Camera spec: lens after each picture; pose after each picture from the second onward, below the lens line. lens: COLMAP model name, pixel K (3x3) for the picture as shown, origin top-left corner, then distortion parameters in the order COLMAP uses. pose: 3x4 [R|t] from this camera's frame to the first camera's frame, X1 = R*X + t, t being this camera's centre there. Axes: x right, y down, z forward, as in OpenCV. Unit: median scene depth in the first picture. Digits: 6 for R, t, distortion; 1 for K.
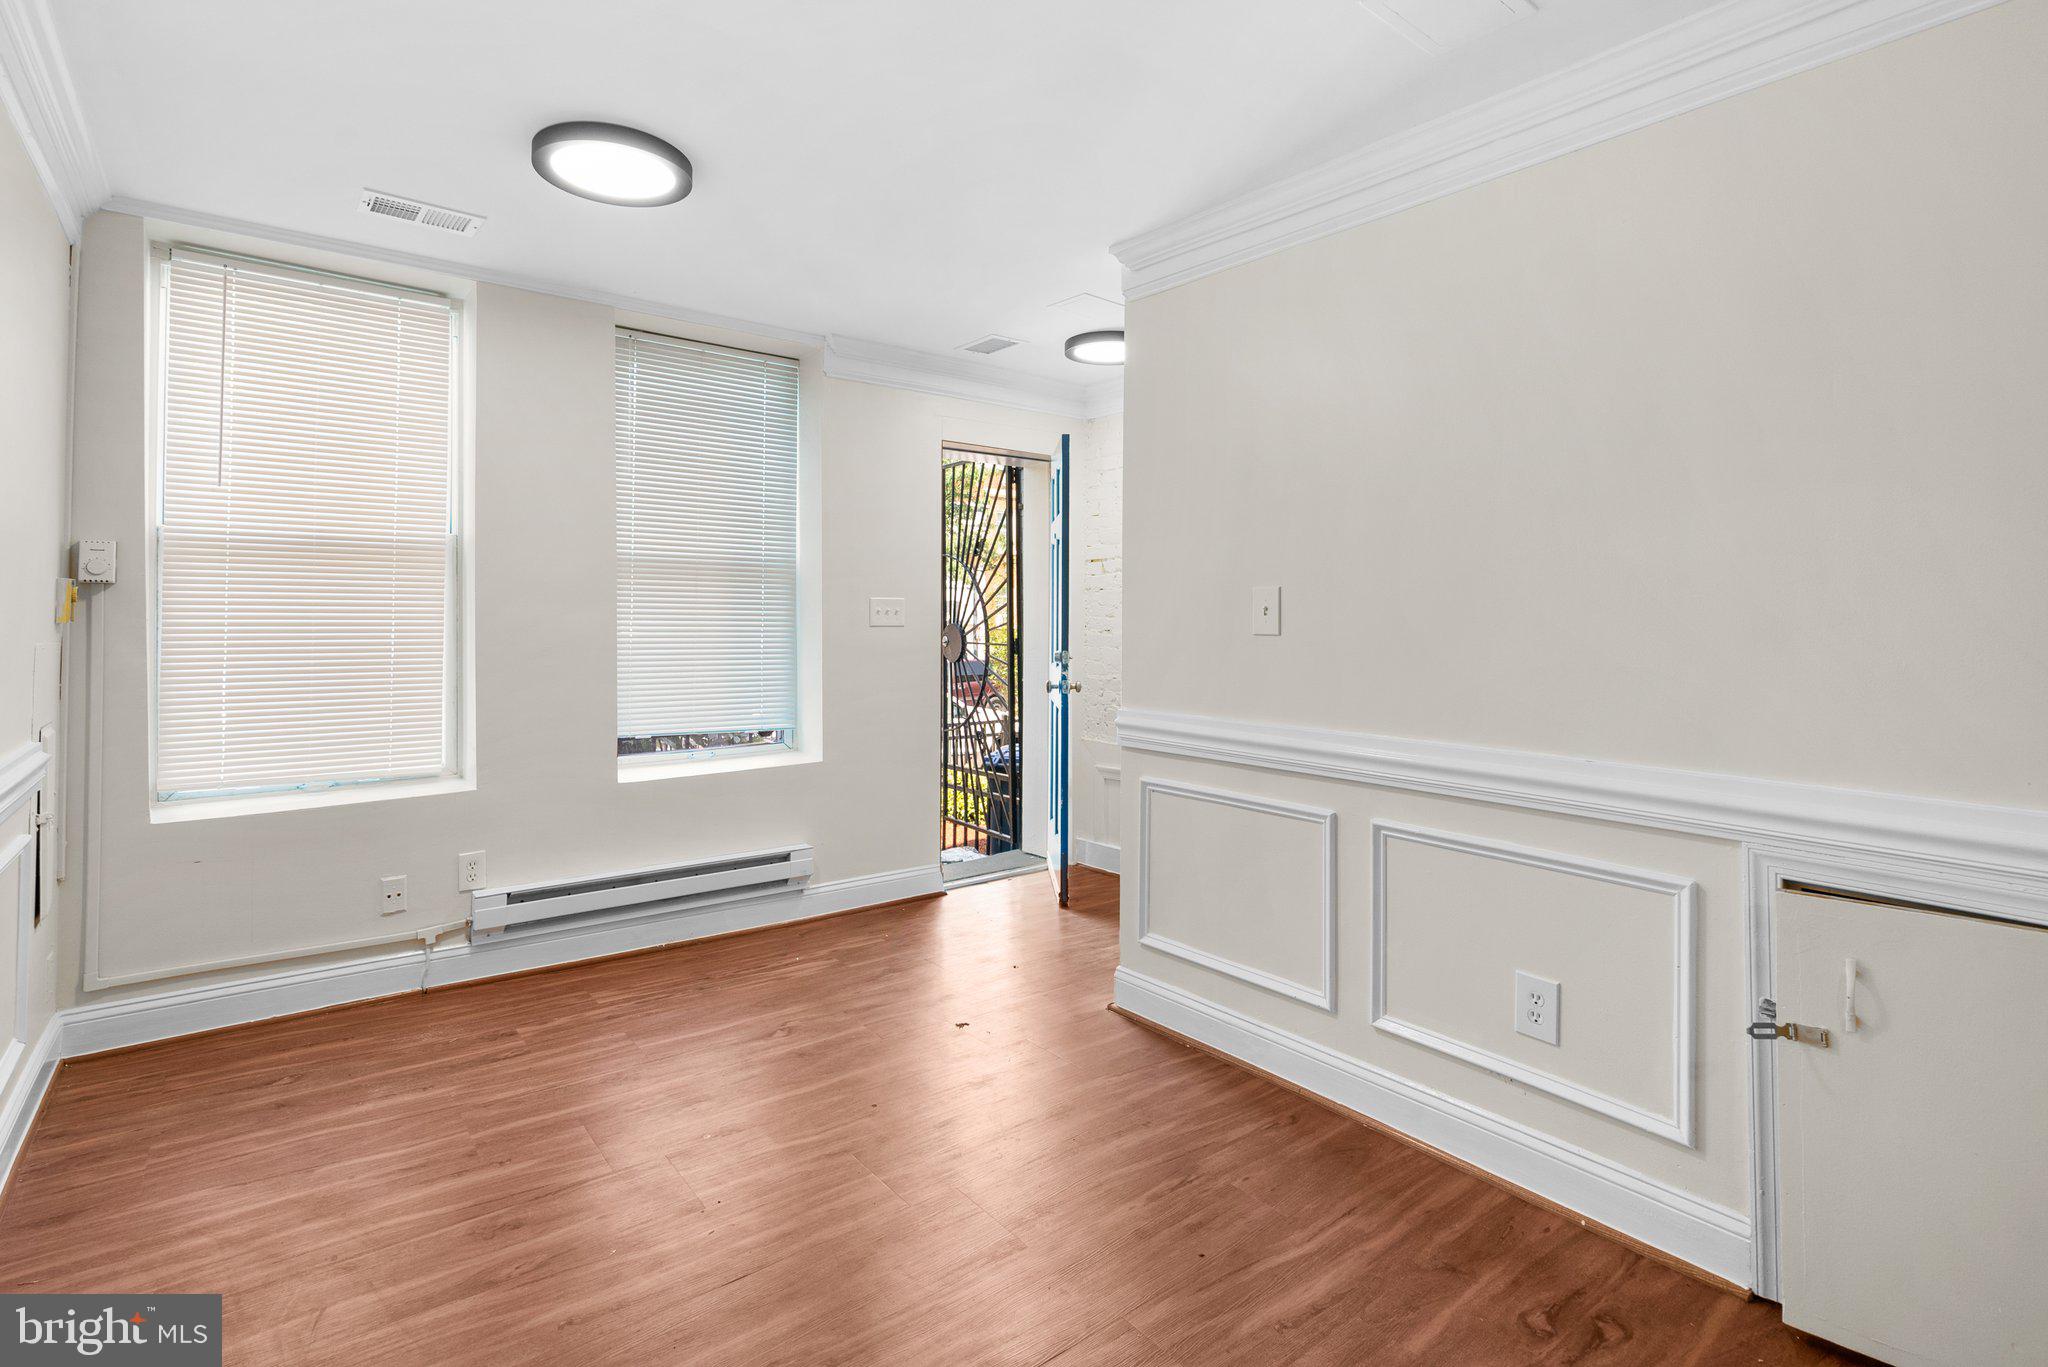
lens RADIAL K [[986.0, 0, 1020.9], [0, 986.0, 605.4], [0, 0, 1]] dist [0.000956, 0.000800]
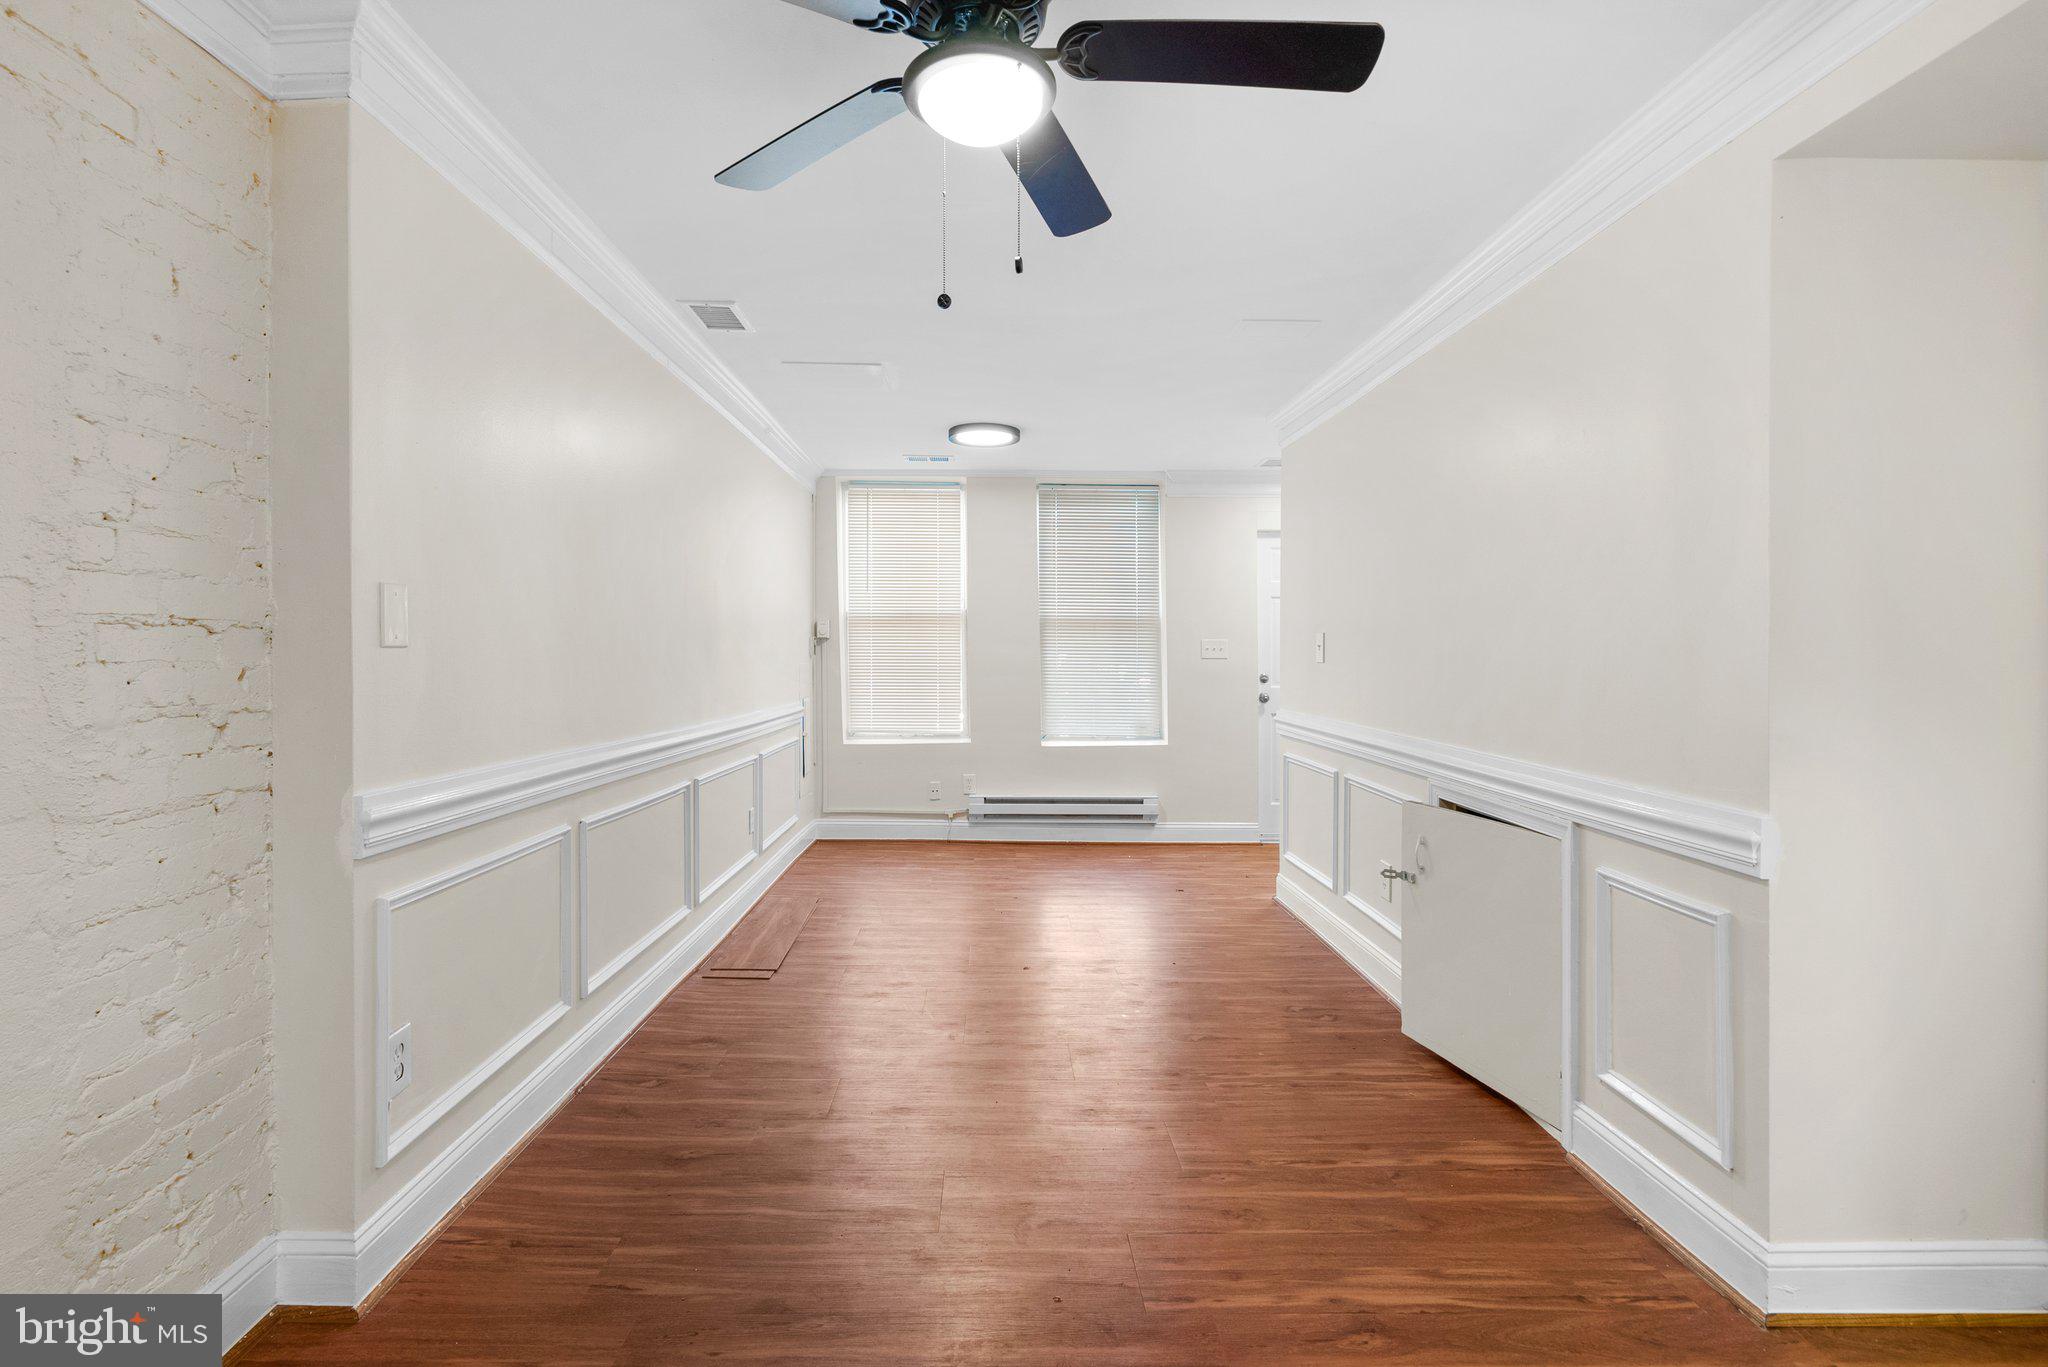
lens RADIAL K [[968.0, 0, 1024.0], [0, 968.0, 683.5], [0, 0, 1]] dist [-0.002545, -0.000124]
pose [[0.808553, 0.019024, -0.588115, 0.652625], [0.008787, 0.998975, 0.044396, -0.011682], [0.588357, -0.041064, 0.807558, -0.469149]]
